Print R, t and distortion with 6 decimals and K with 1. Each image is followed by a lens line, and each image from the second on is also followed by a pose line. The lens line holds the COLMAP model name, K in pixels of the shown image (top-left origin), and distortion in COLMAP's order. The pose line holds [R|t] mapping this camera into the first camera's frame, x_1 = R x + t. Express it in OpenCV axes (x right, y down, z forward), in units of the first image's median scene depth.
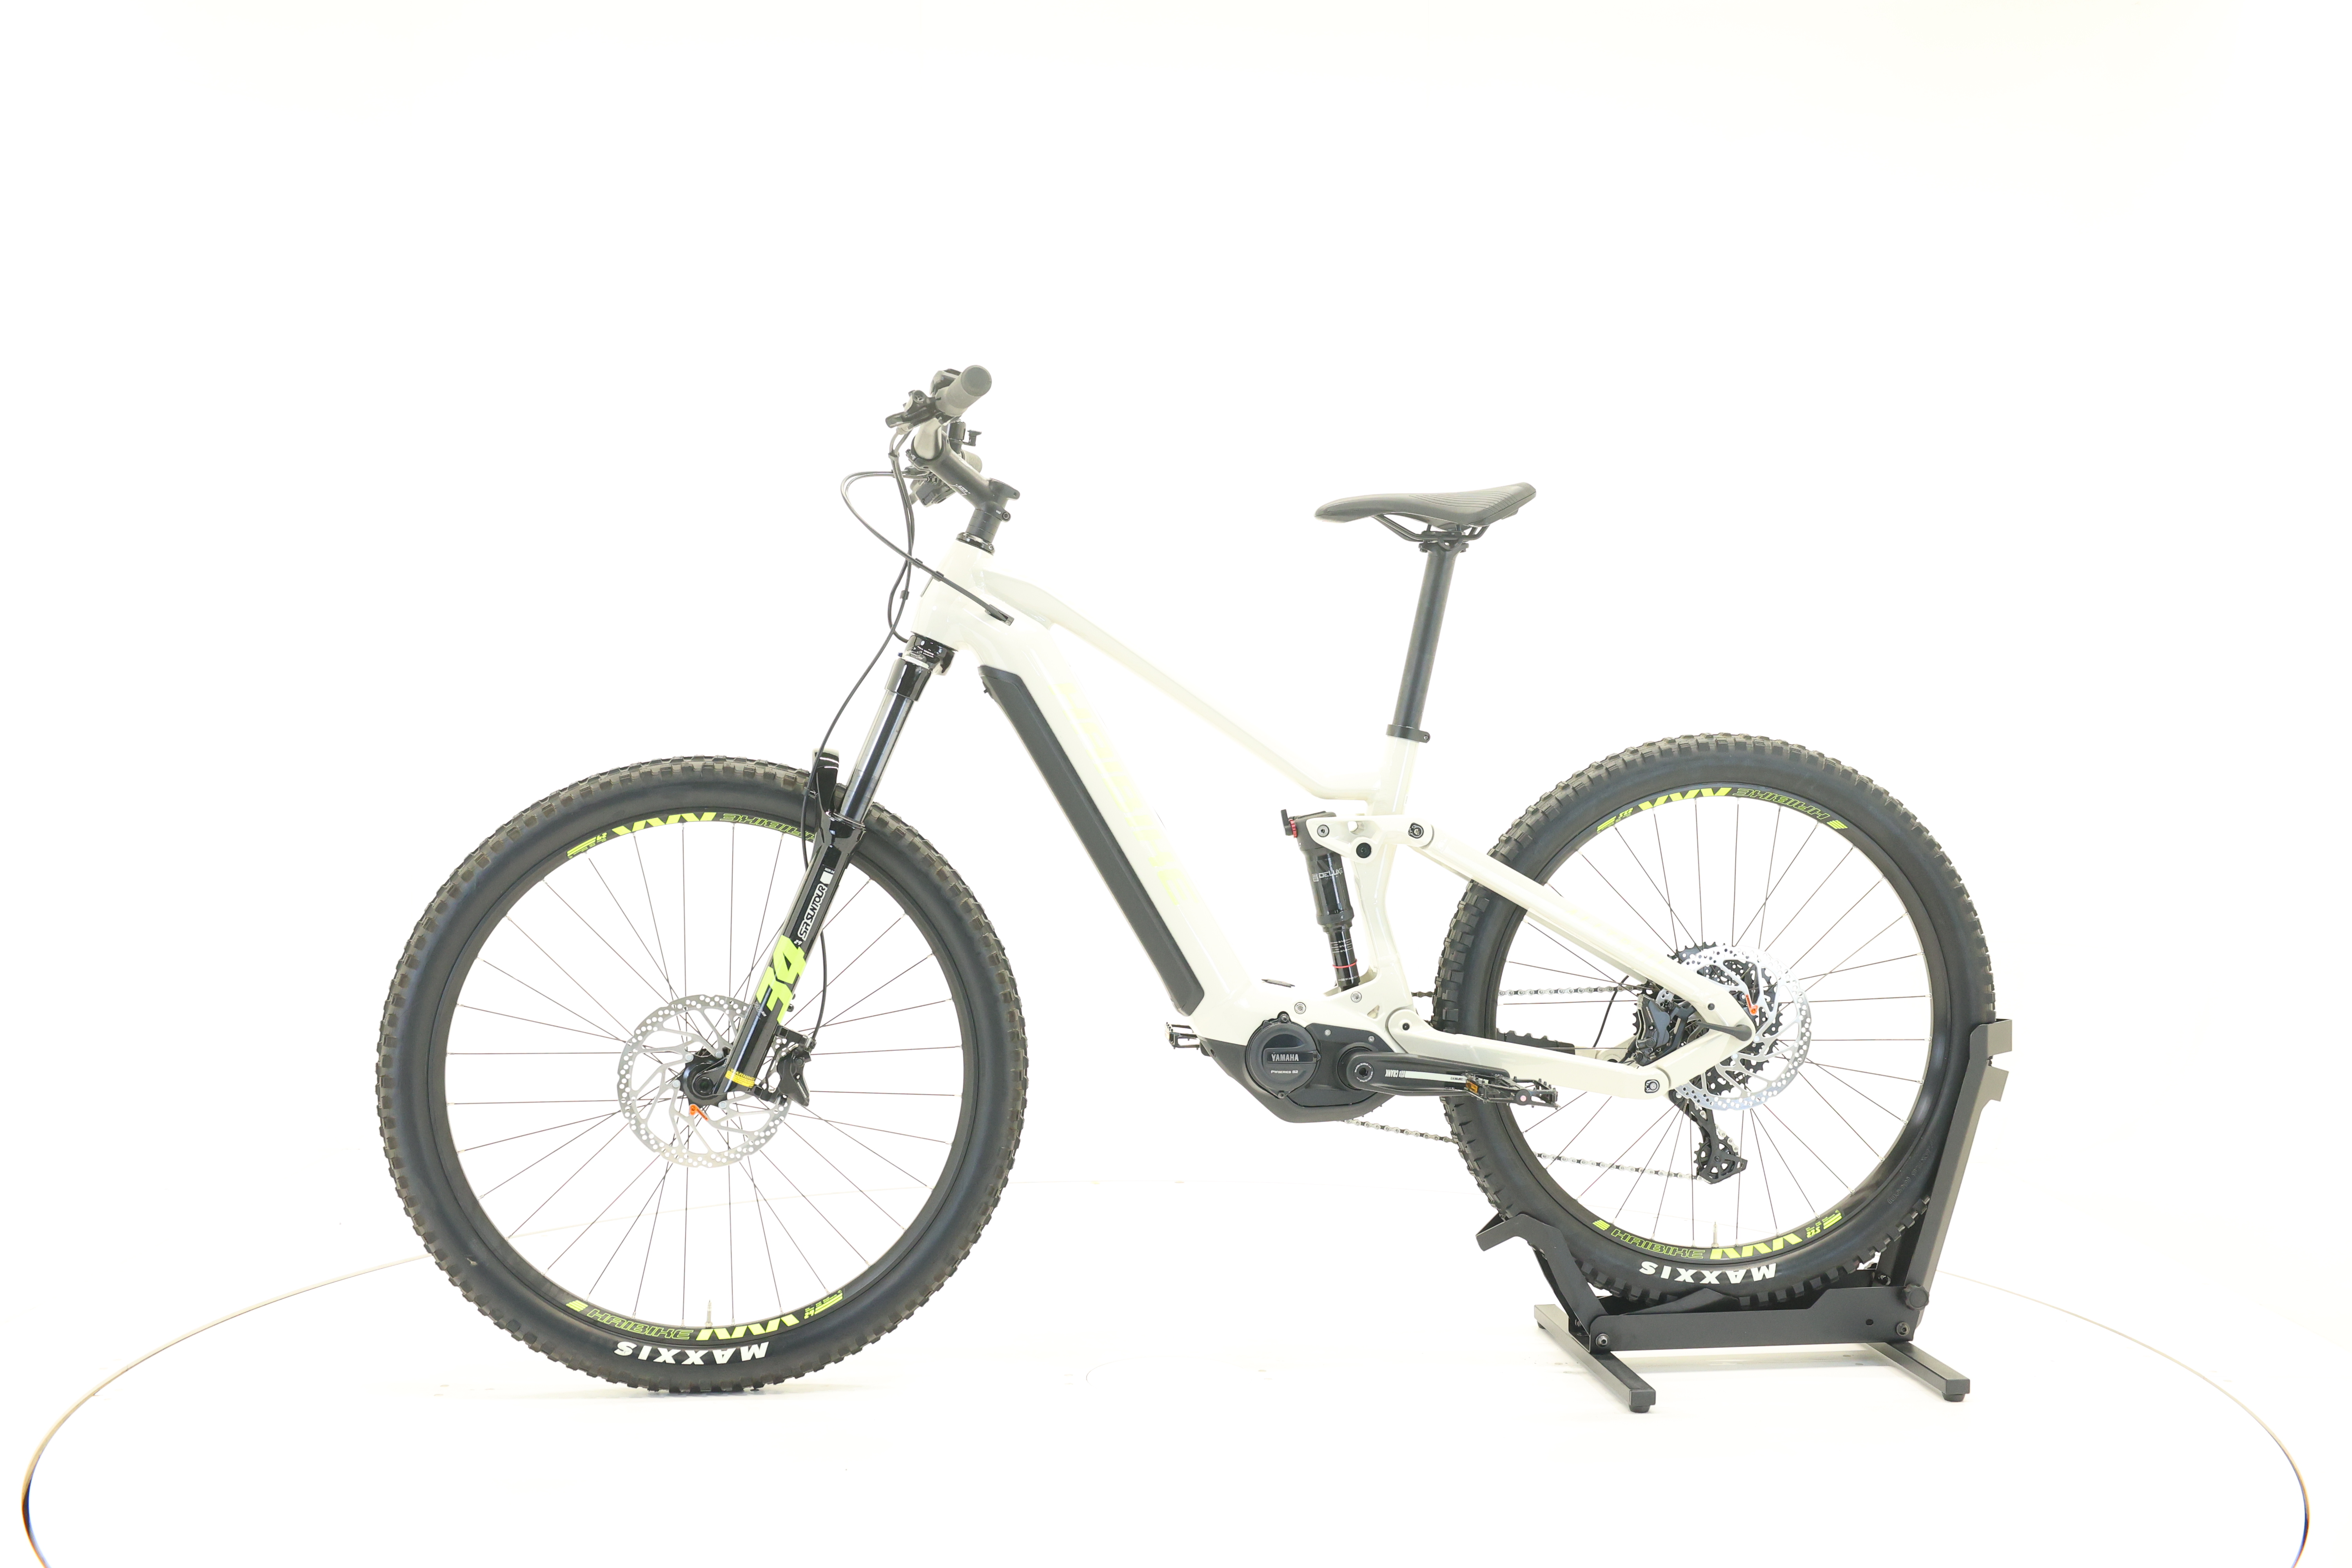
lens RADIAL K [[2184.2, 0, 1176.0], [0, 2184.2, 784.0], [0, 0, 1]] dist [-0.017796, -0.004628]
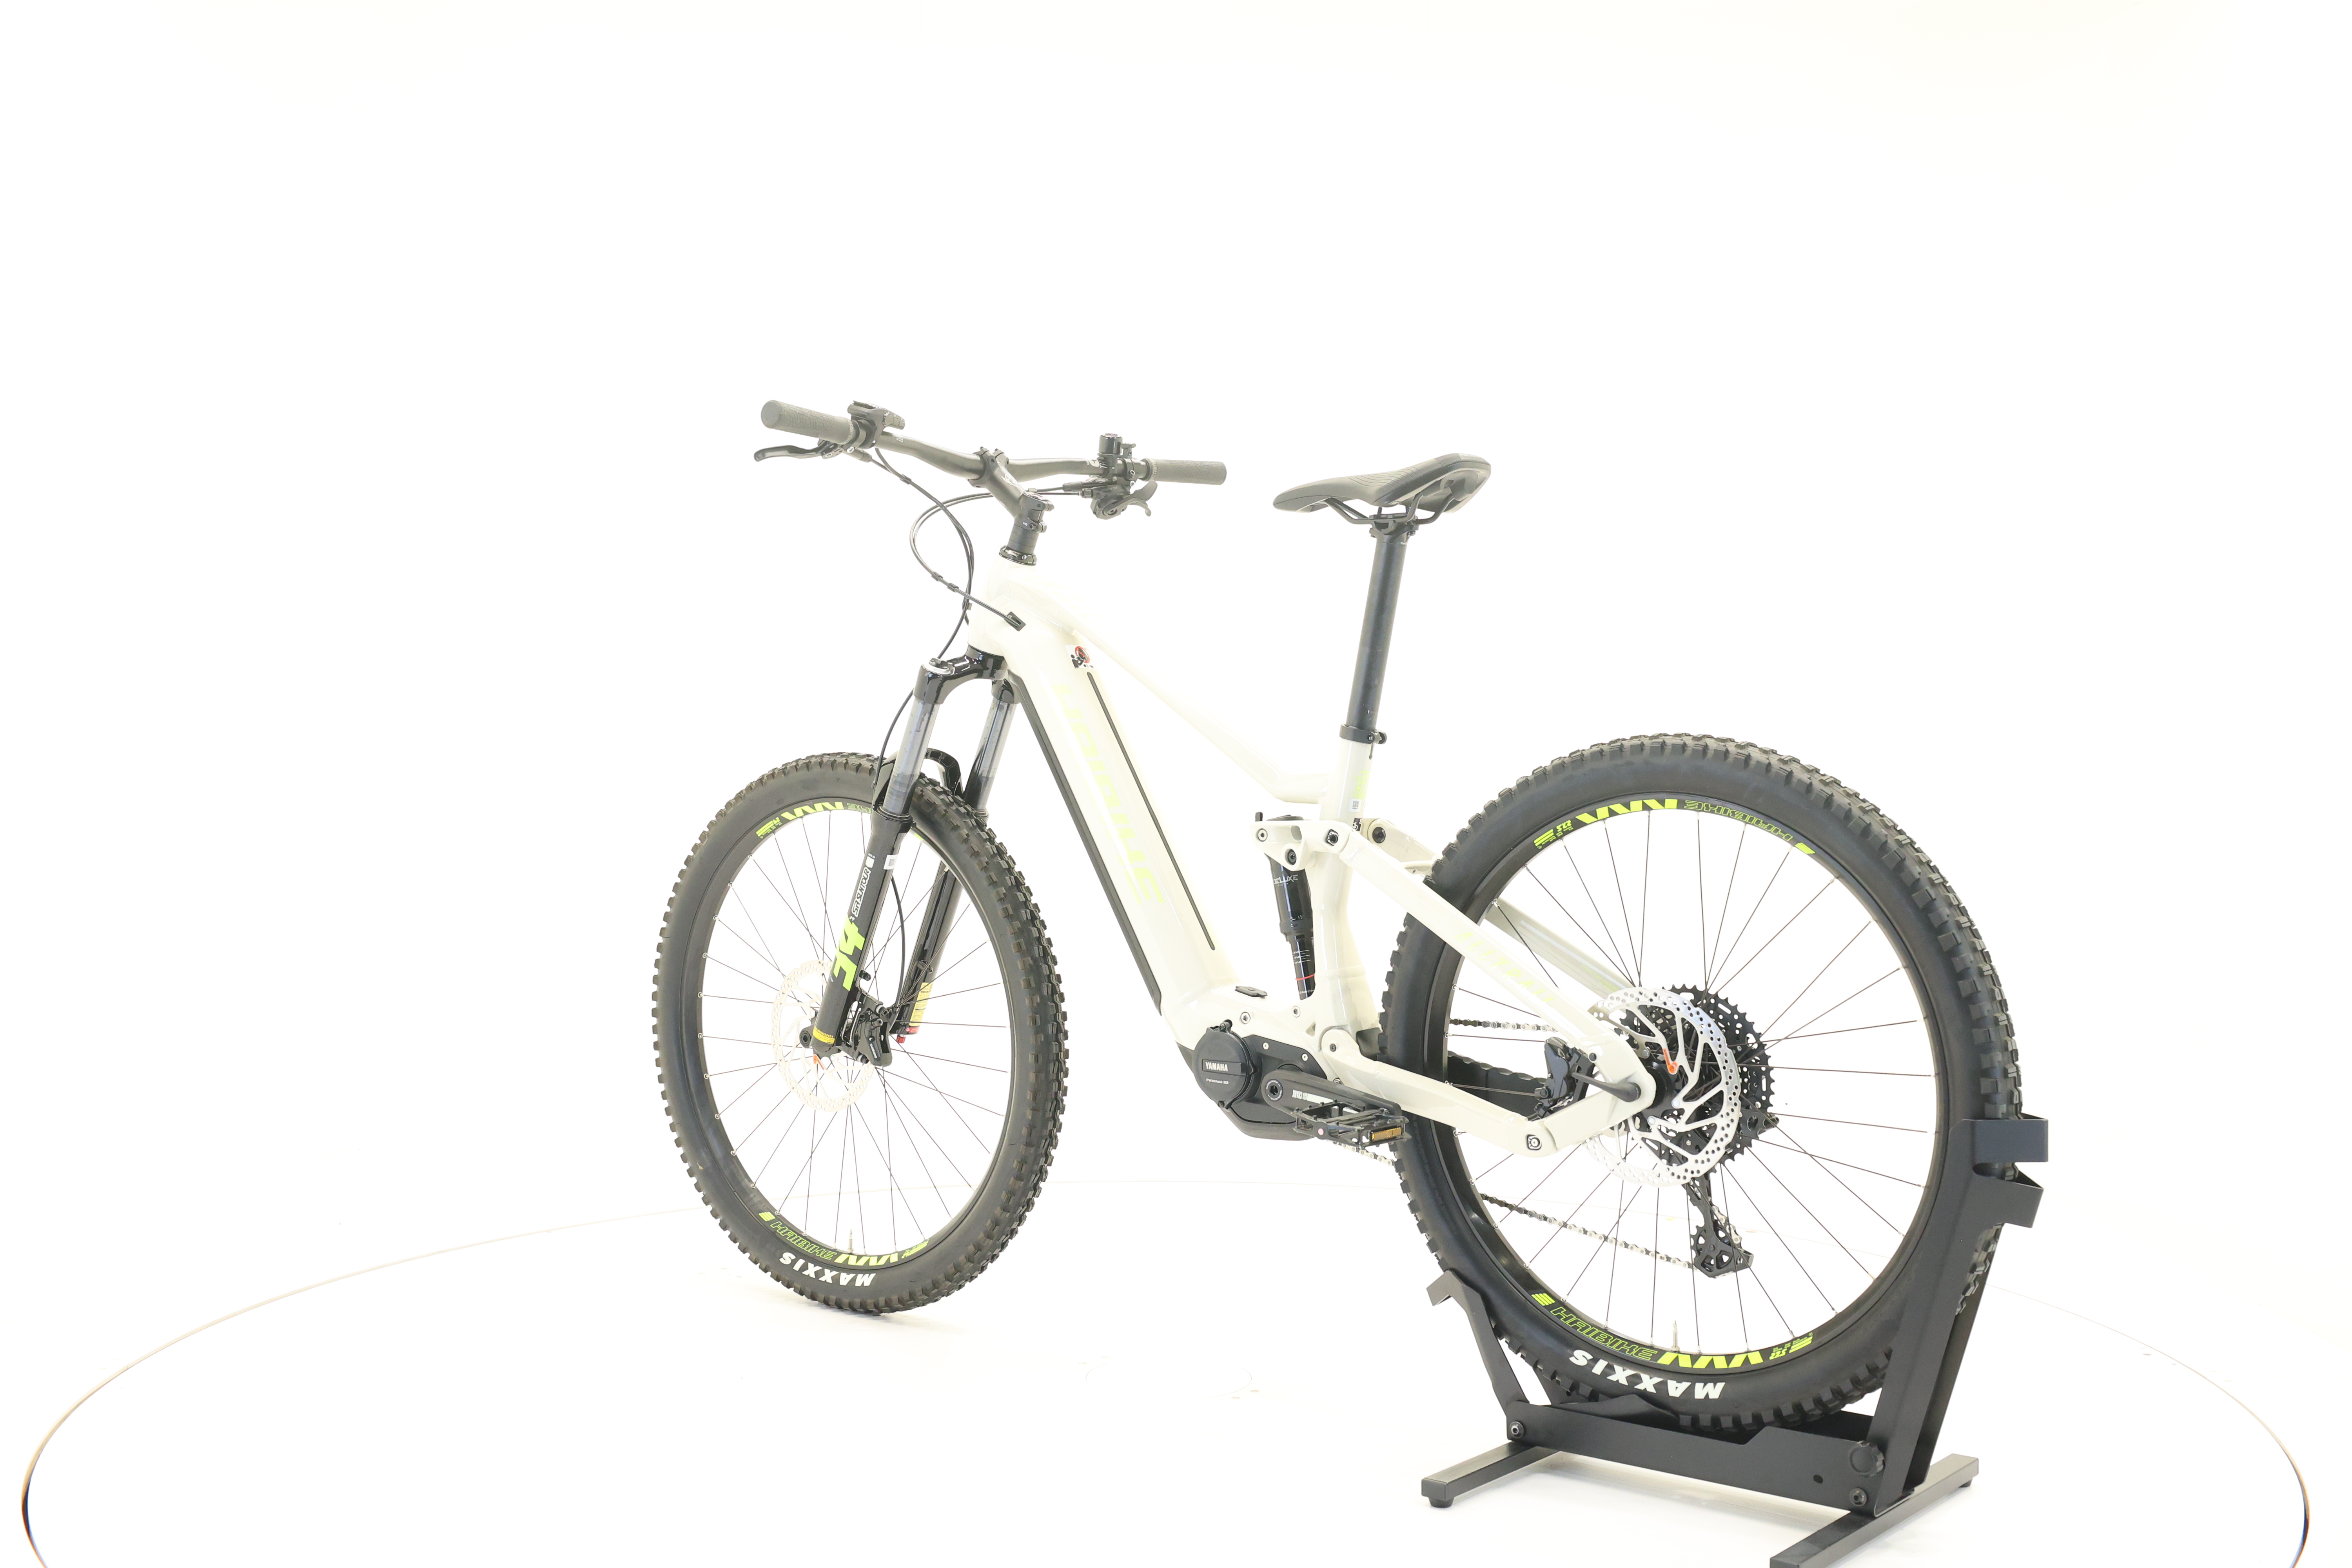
lens RADIAL K [[2490.8, 0, 1176.0], [0, 2490.8, 784.0], [0, 0, 1]] dist [-0.001869, -0.000324]
pose [[0.702228, 0.017092, -0.711747, 0.799516], [-0.008158, 0.999839, 0.015960, -0.017738], [0.711905, -0.005401, 0.702255, 0.201296]]
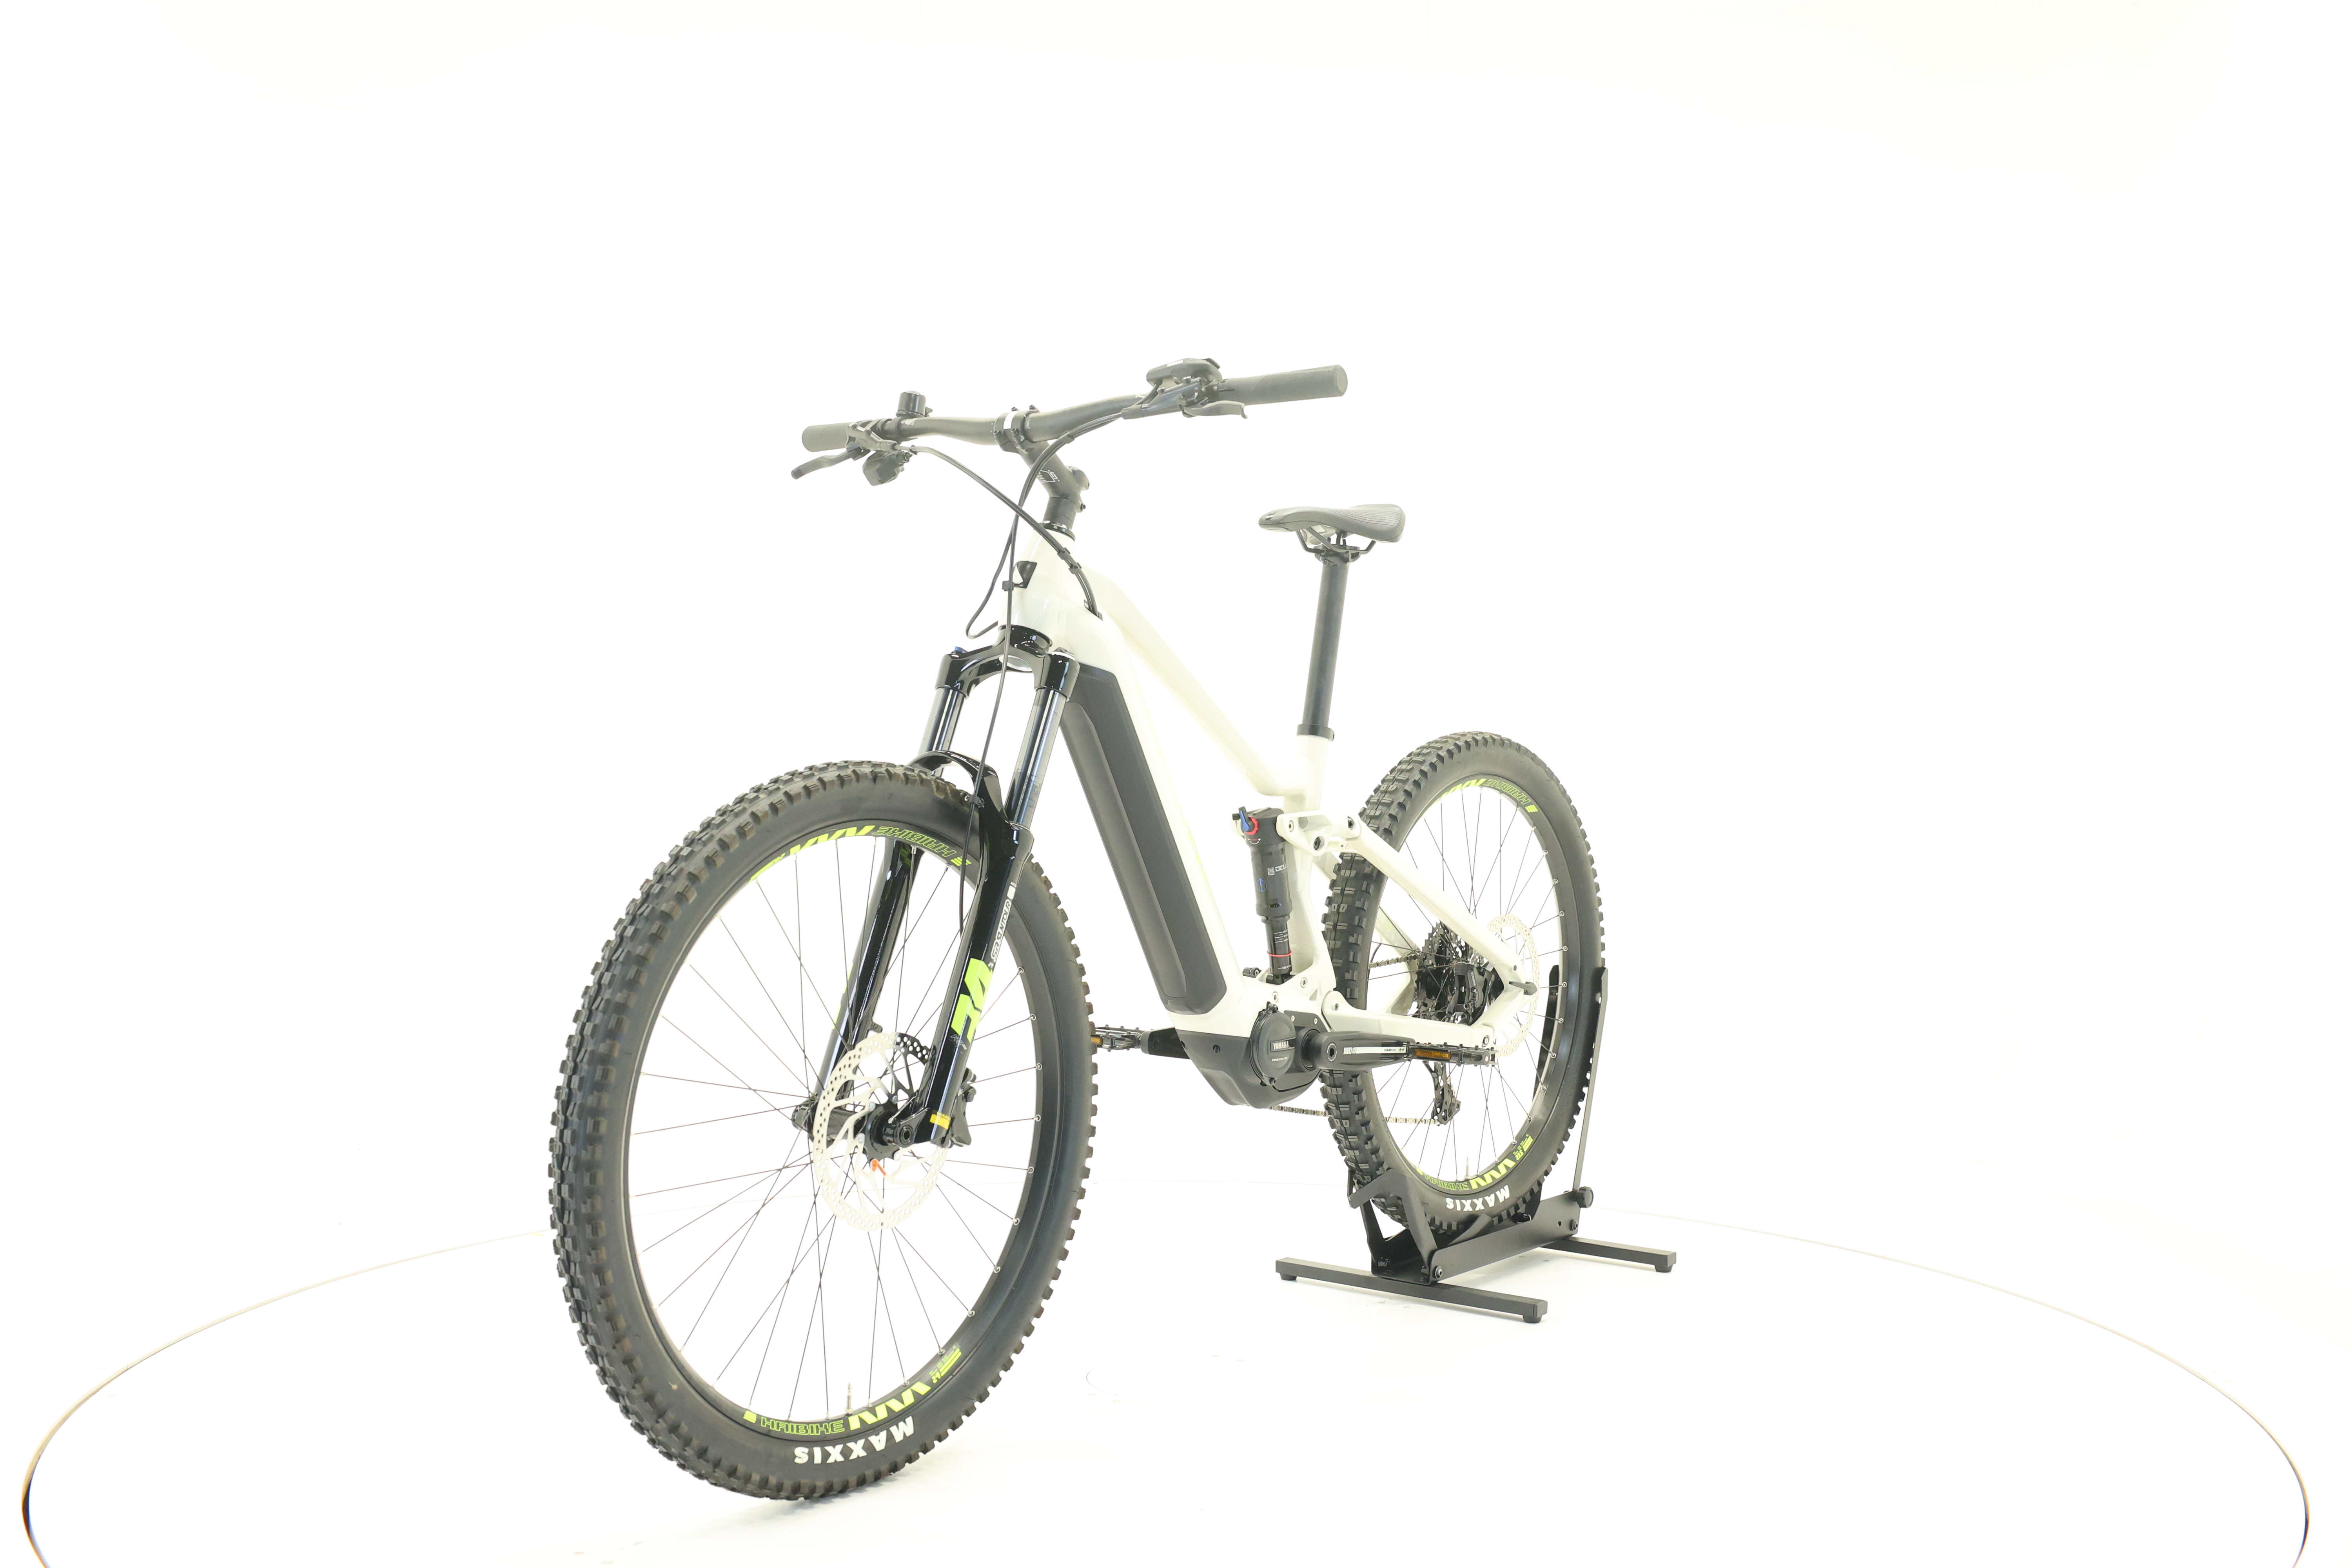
lens RADIAL K [[2483.1, 0, 1175.5], [0, 2483.1, 689.6], [0, 0, 1]] dist [0.004802, 0.009391]
pose [[0.691097, 0.013414, 0.722638, -0.817831], [-0.012878, 0.999898, -0.006245, -0.035281], [-0.722648, -0.004990, 0.691199, 0.211128]]
